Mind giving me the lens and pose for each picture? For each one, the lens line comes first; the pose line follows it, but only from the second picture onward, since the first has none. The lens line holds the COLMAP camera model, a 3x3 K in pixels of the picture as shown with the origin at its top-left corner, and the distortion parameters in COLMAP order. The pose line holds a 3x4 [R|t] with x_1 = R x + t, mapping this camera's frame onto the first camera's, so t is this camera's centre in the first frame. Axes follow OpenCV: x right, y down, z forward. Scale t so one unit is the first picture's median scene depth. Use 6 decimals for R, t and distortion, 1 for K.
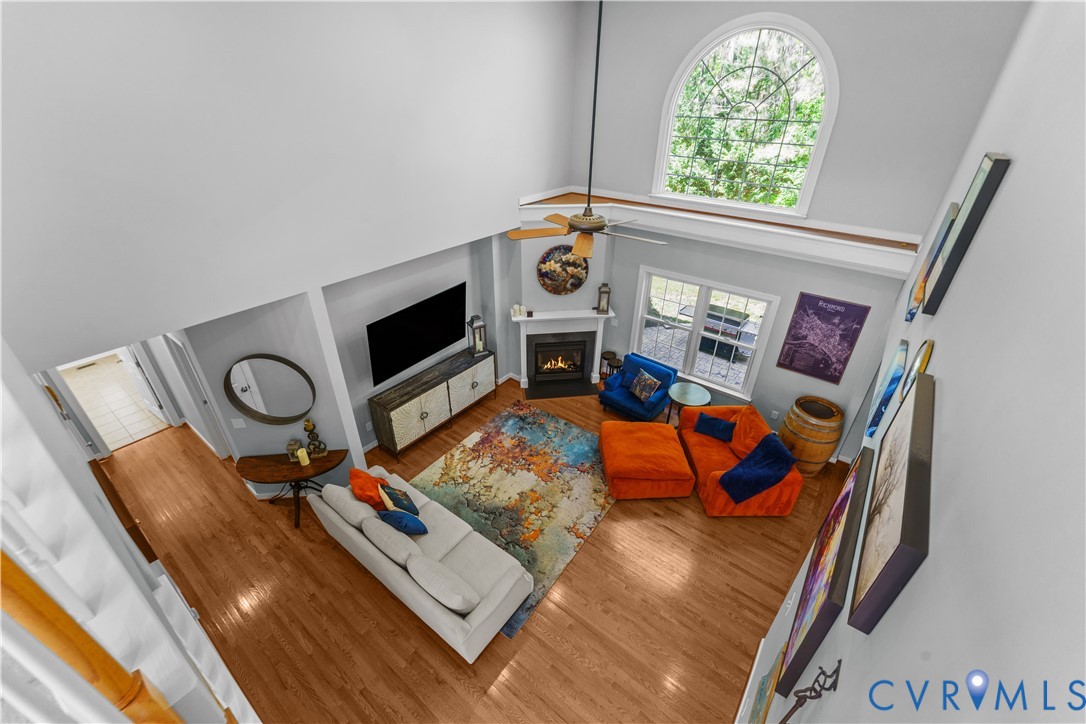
lens RADIAL K [[452.8, 0, 541.0], [0, 452.8, 354.6], [0, 0, 1]] dist [-0.002101, -0.000908]
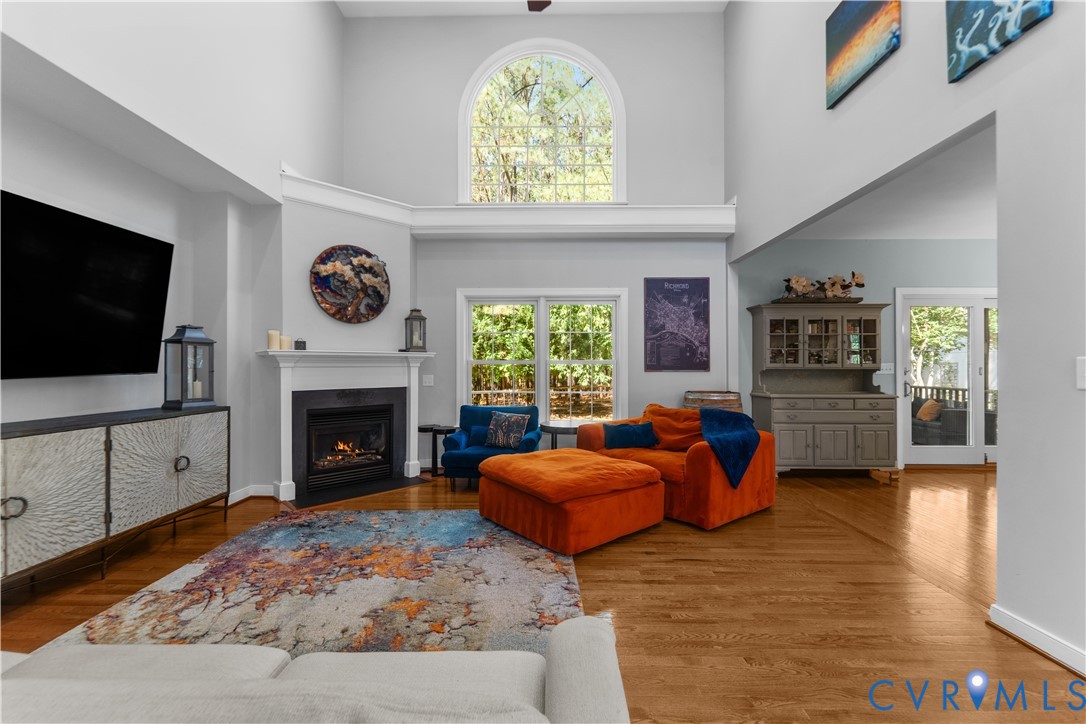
lens RADIAL K [[452.8, 0, 537.6], [0, 452.8, 363.8], [0, 0, 1]] dist [-0.002101, -0.000908]
pose [[0.801969, -0.003270, 0.597356, -0.145248], [0.308540, 0.858541, -0.409524, 0.299576], [-0.511516, 0.512734, 0.689533, 0.516996]]
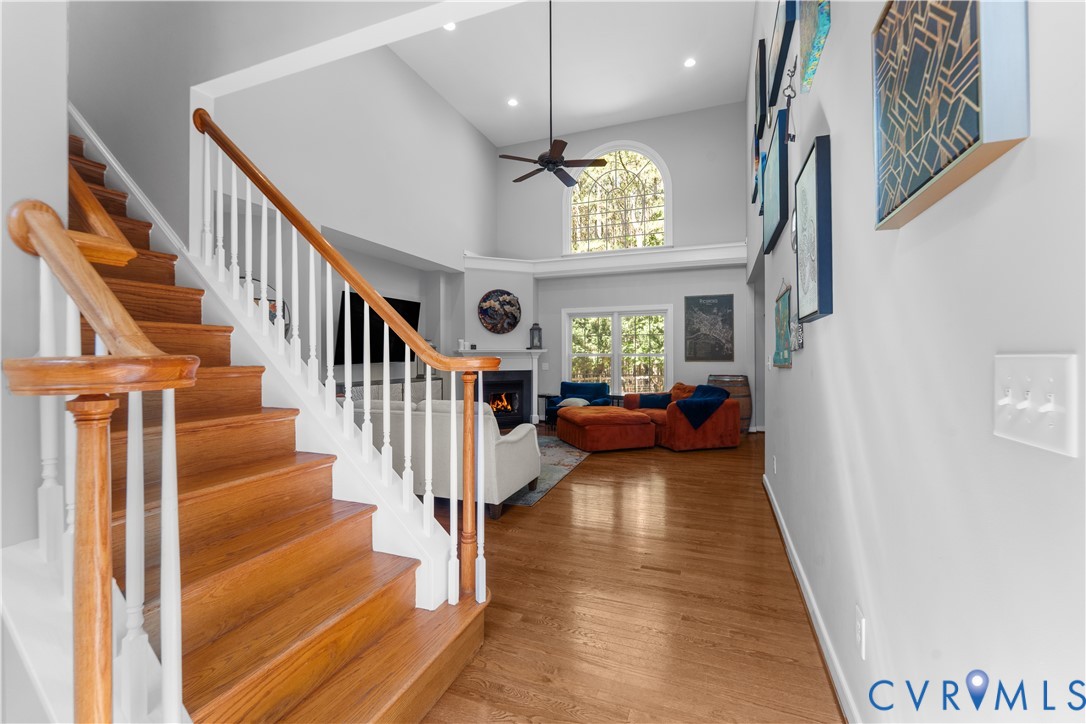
lens RADIAL K [[452.8, 0, 540.8], [0, 452.8, 347.8], [0, 0, 1]] dist [-0.002101, -0.000908]
pose [[0.959441, -0.005151, 0.281864, -0.201484], [0.151536, 0.852526, -0.500237, 0.552468], [-0.237719, 0.522660, 0.818728, 0.071771]]
